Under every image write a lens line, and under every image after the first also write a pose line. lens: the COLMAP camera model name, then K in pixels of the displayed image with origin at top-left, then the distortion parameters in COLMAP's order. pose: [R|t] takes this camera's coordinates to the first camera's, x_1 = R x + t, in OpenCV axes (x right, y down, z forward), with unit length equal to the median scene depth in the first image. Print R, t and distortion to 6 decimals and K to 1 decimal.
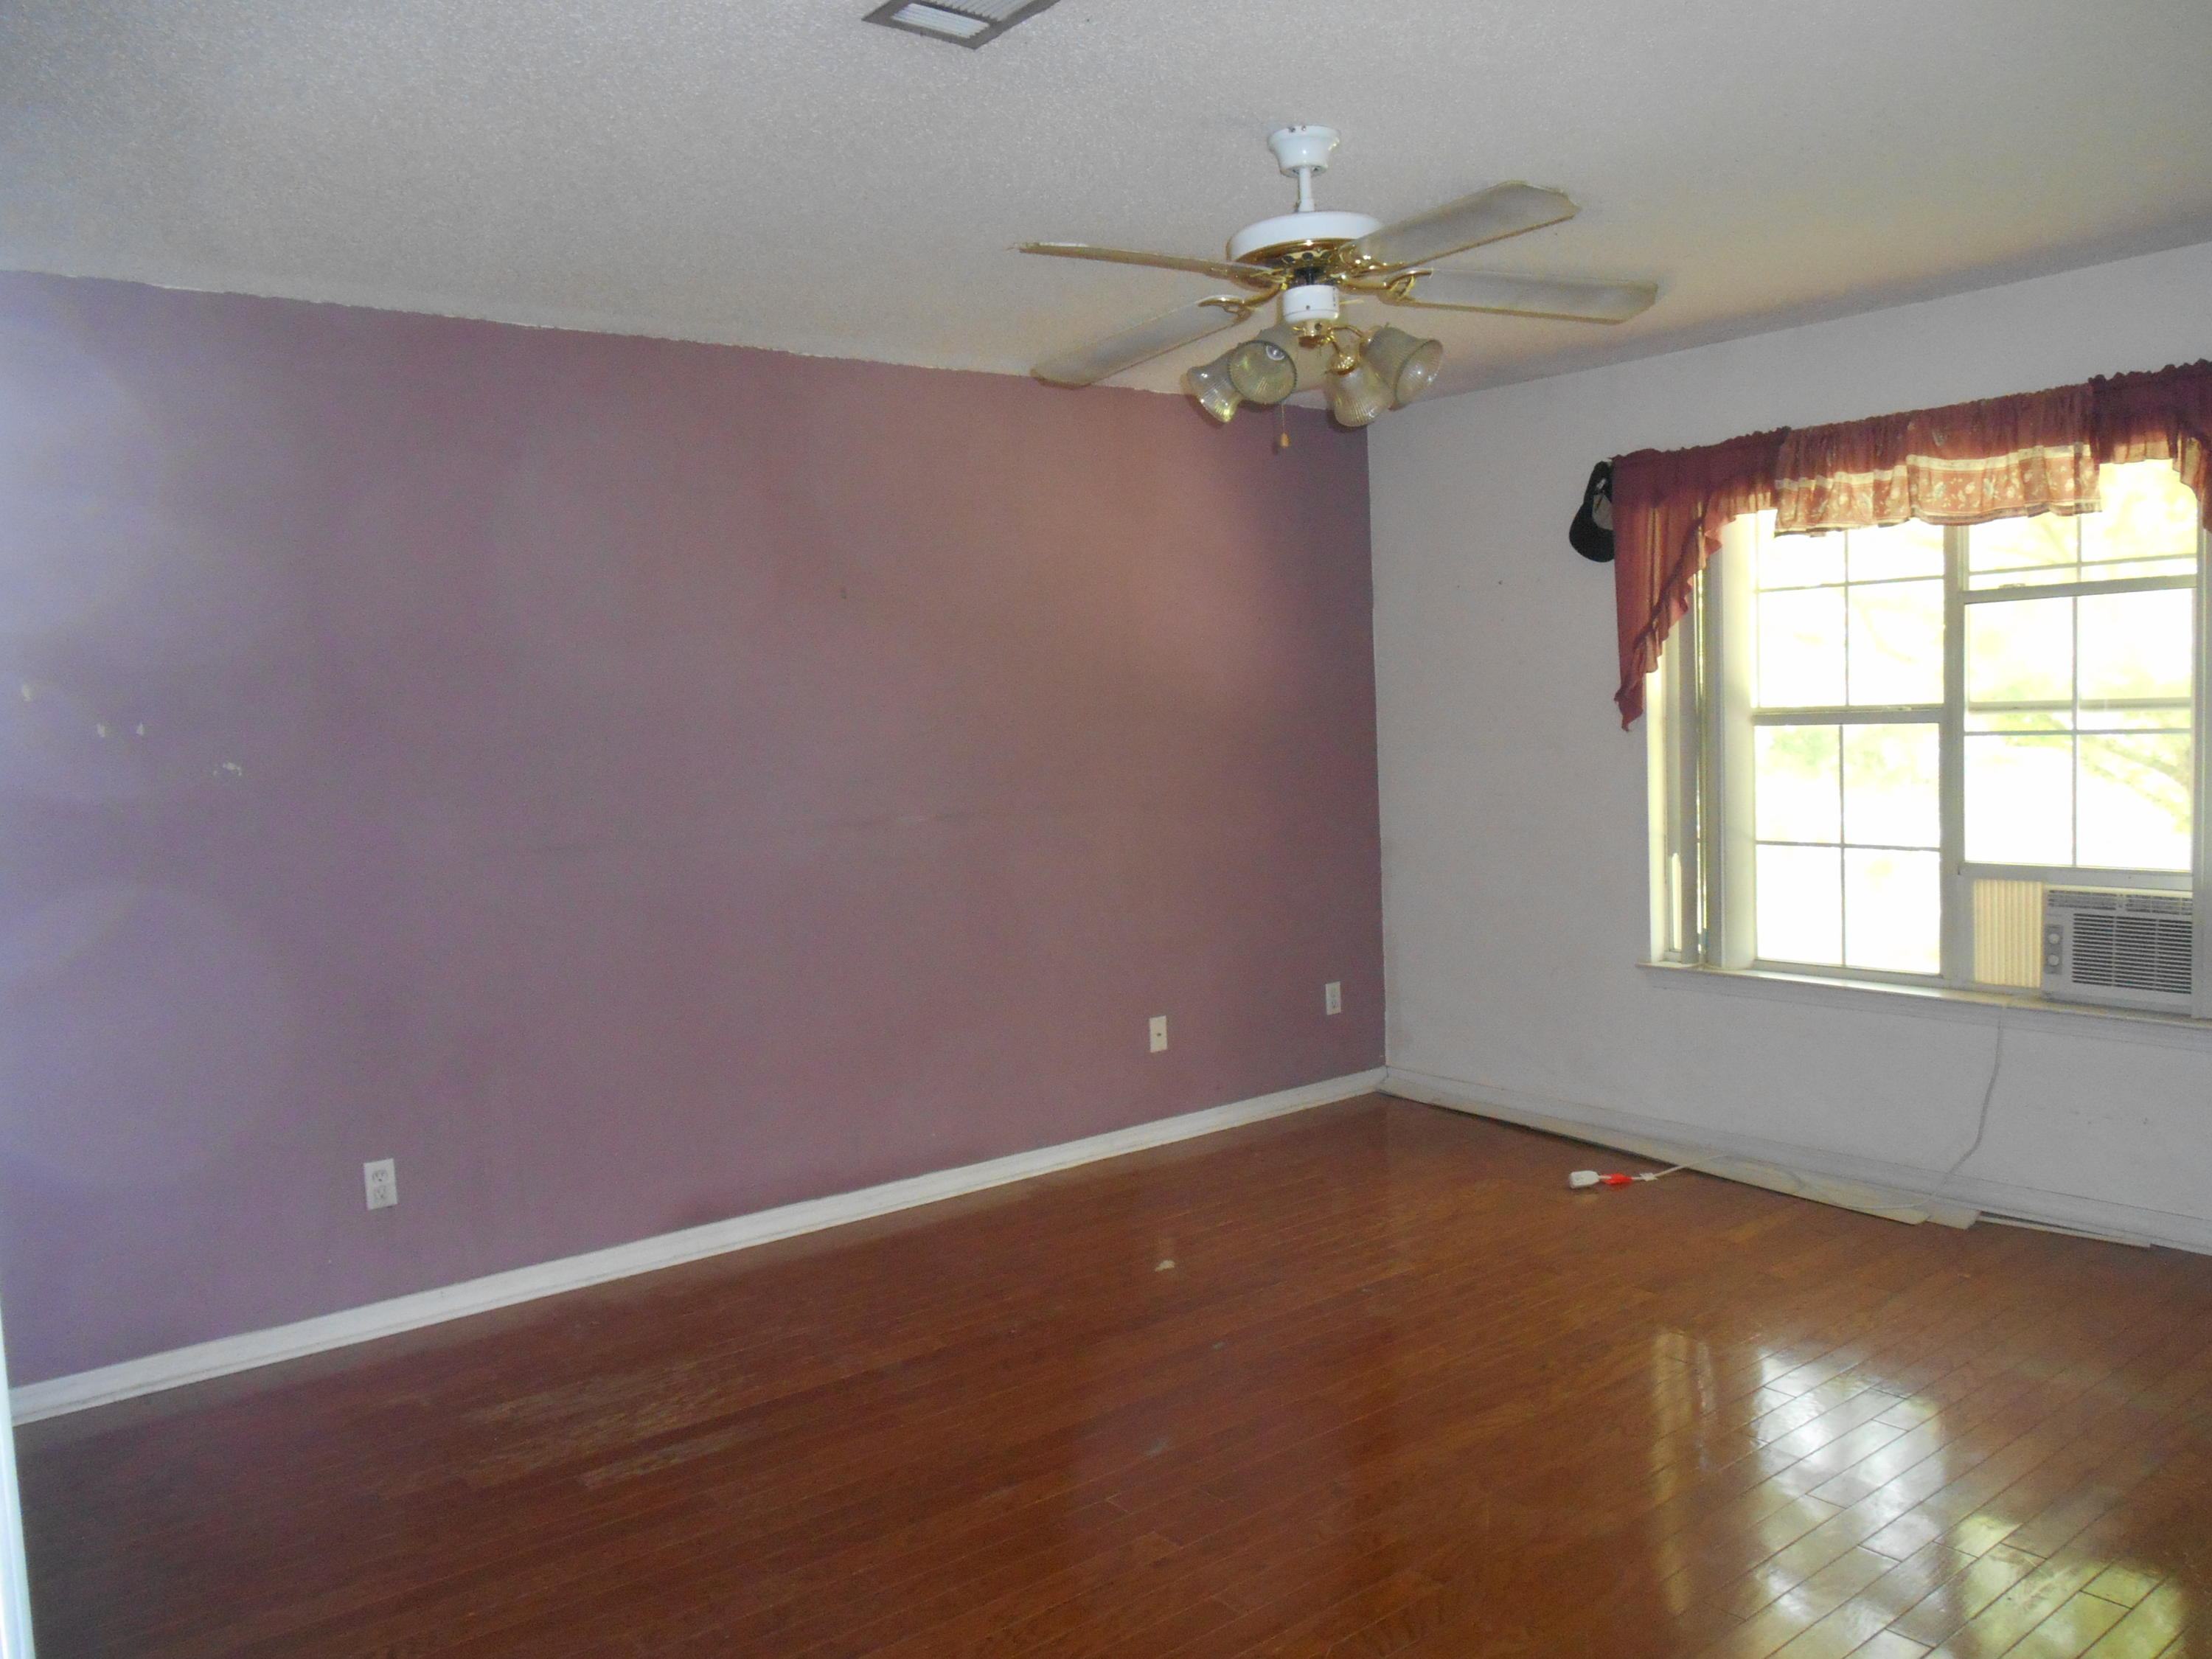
lens RADIAL K [[1688.3, 0, 1106.0], [0, 1688.3, 829.5], [0, 0, 1]] dist [-0.039624, 0.014366]
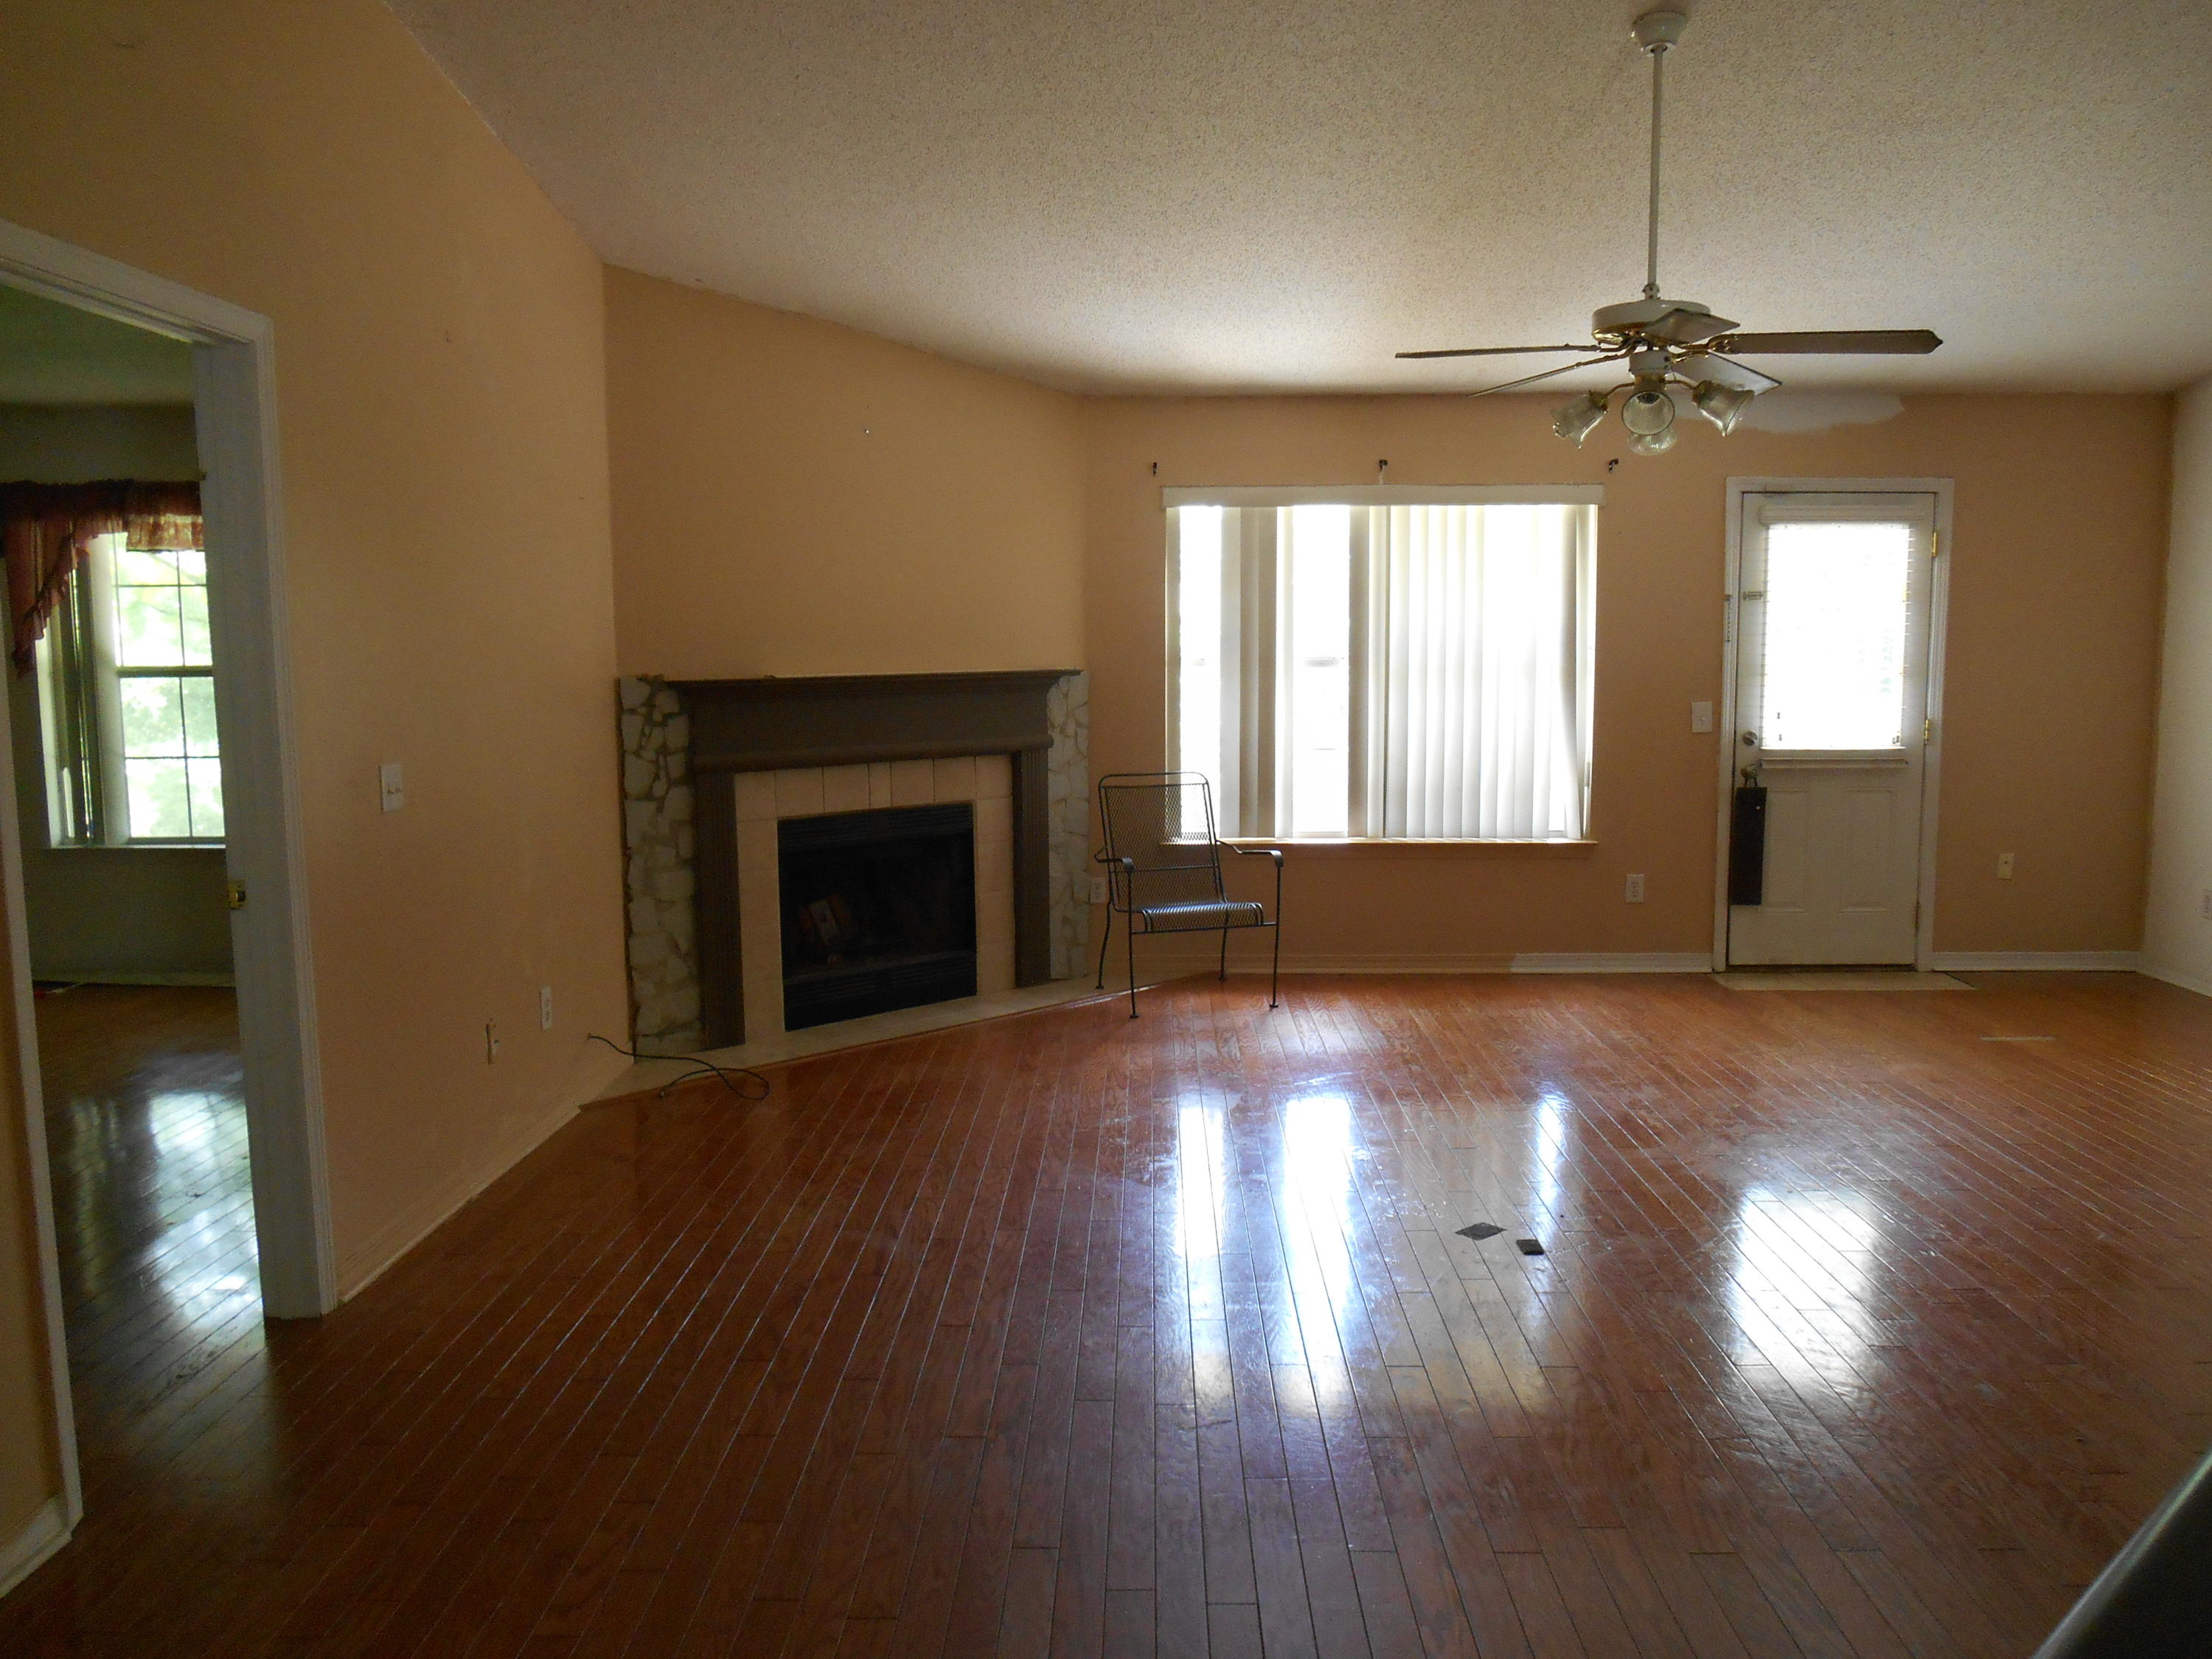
lens RADIAL K [[1688.3, 0, 1106.0], [0, 1688.3, 829.5], [0, 0, 1]] dist [-0.039624, 0.014366]
pose [[0.633349, -0.052339, 0.772094, -0.202083], [0.040709, 0.998582, 0.034298, 0.055783], [-0.772794, 0.009709, 0.634582, -0.596252]]
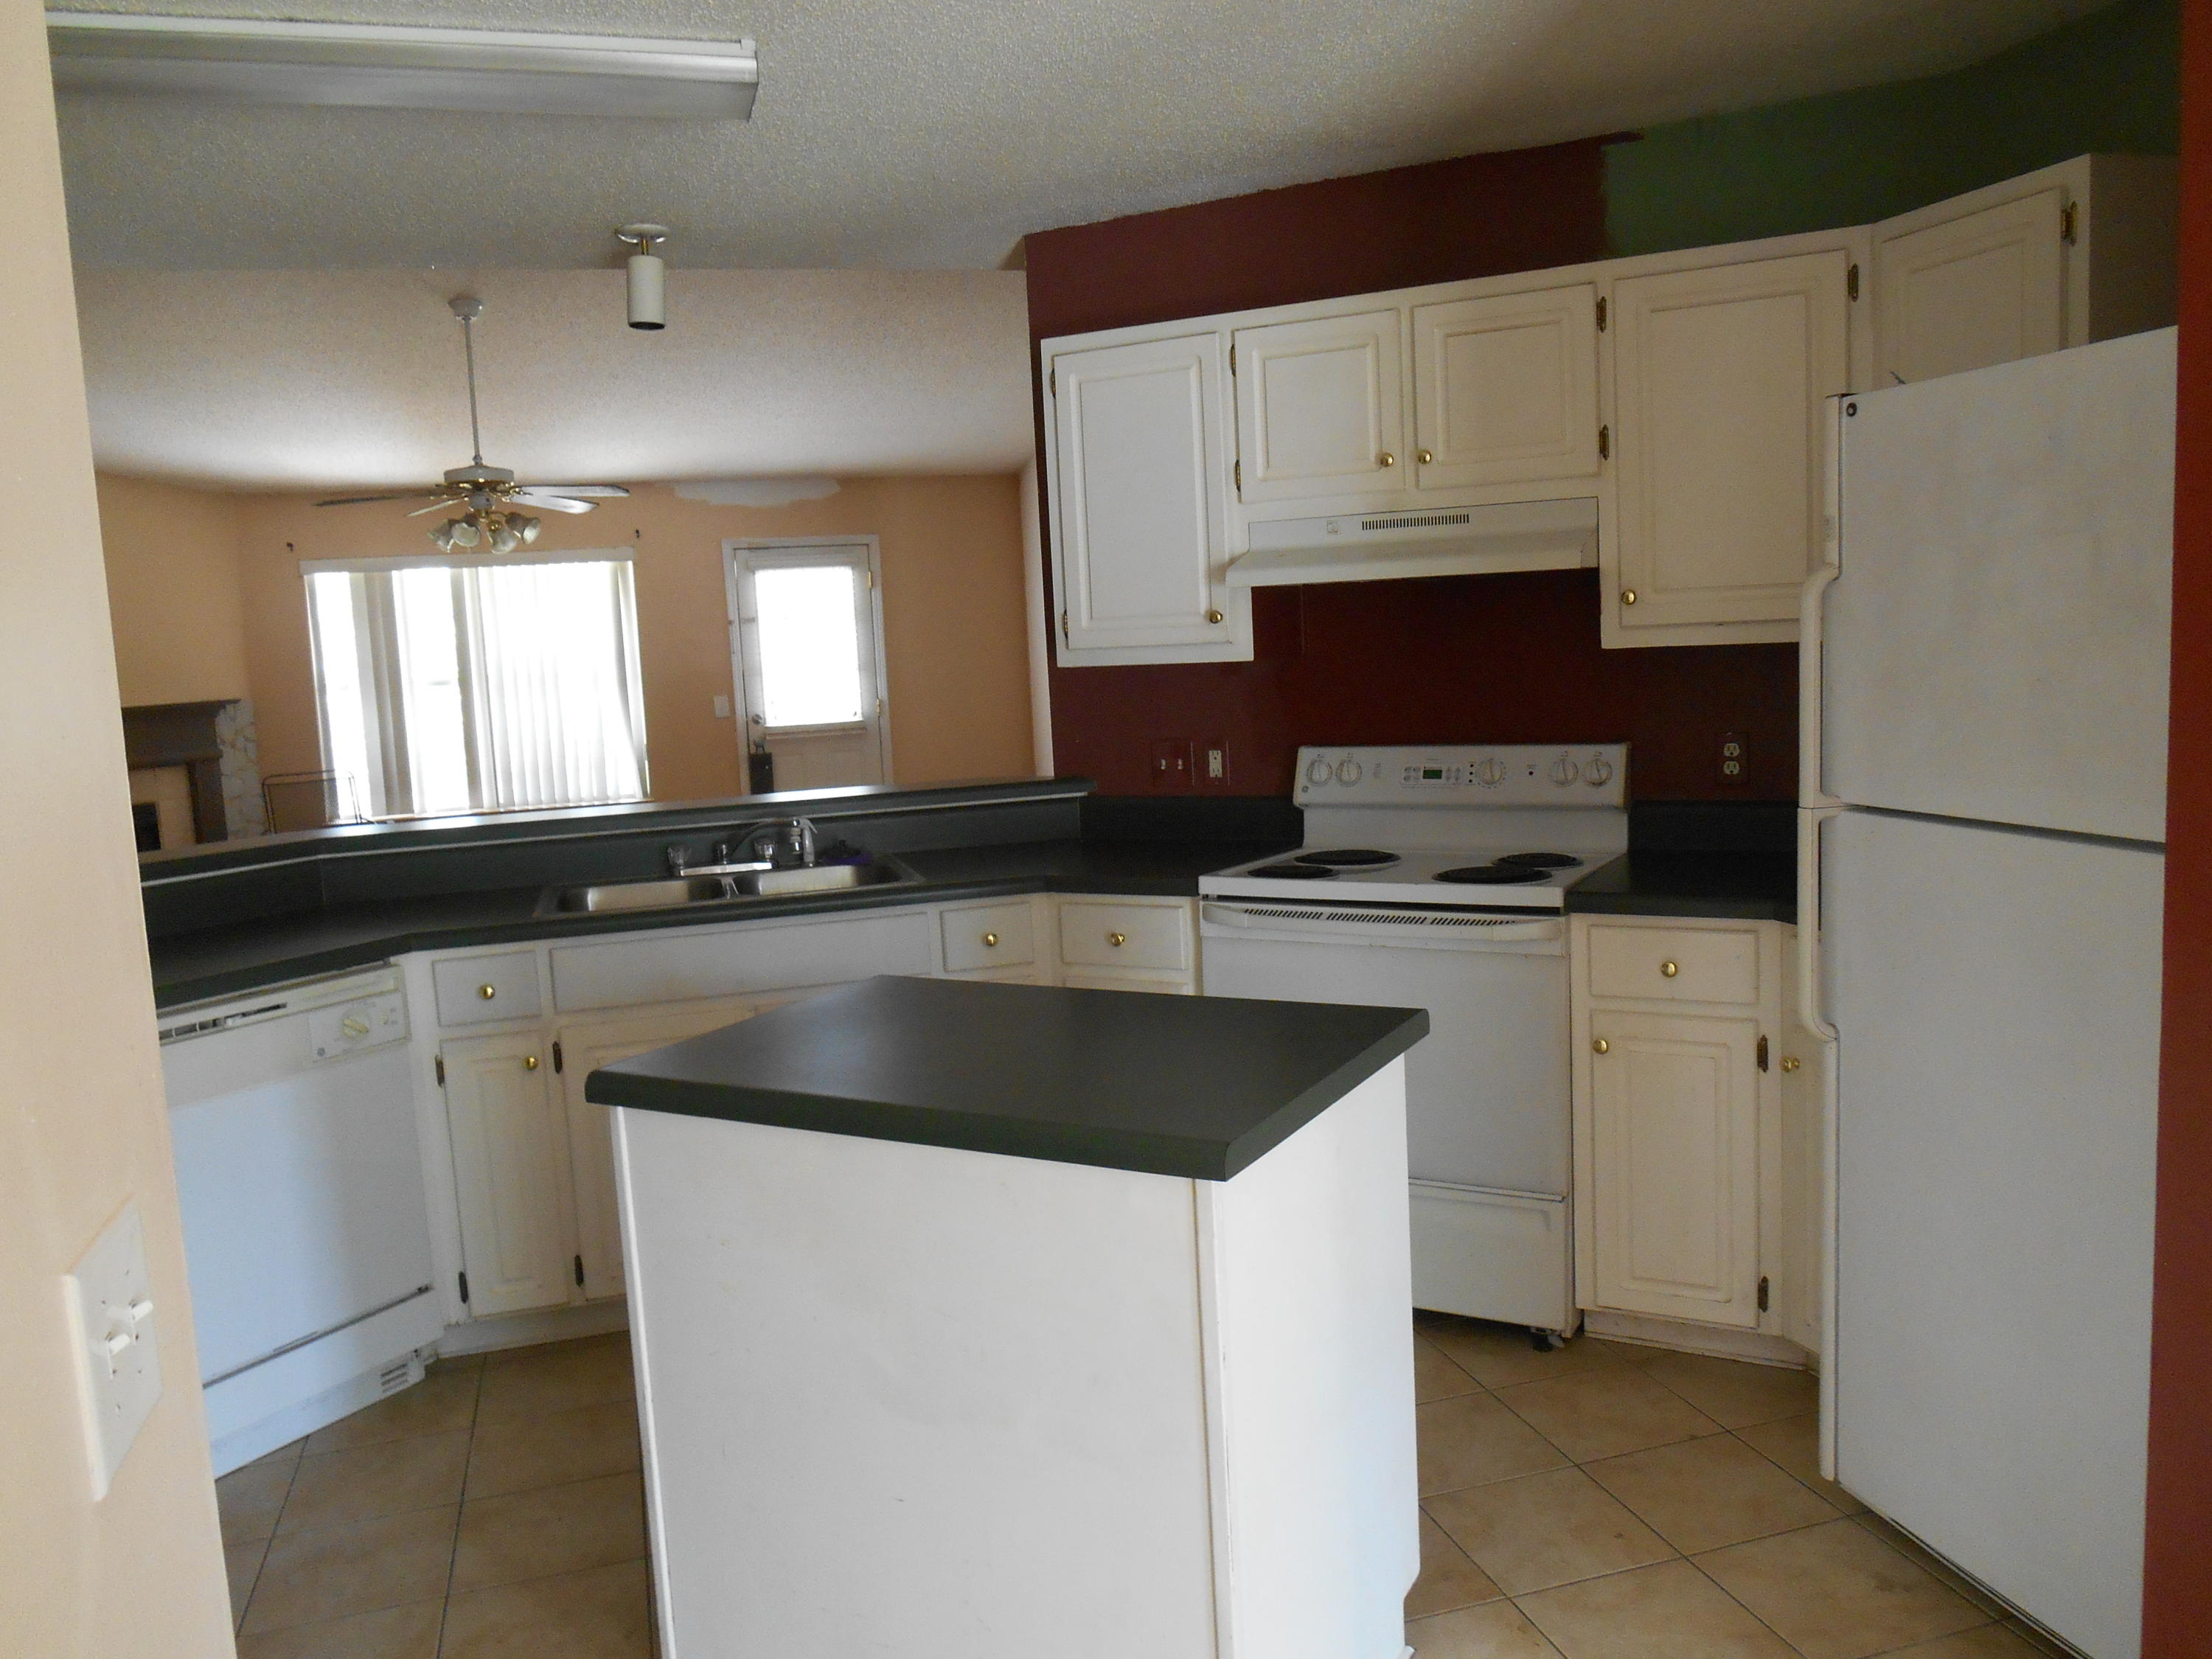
lens RADIAL K [[1688.3, 0, 1106.0], [0, 1688.3, 829.5], [0, 0, 1]] dist [-0.039624, 0.014366]
pose [[0.366804, -0.090956, 0.925841, -0.513686], [0.106430, 0.992778, 0.055366, 0.115180], [-0.924190, 0.078229, 0.373835, -1.273453]]
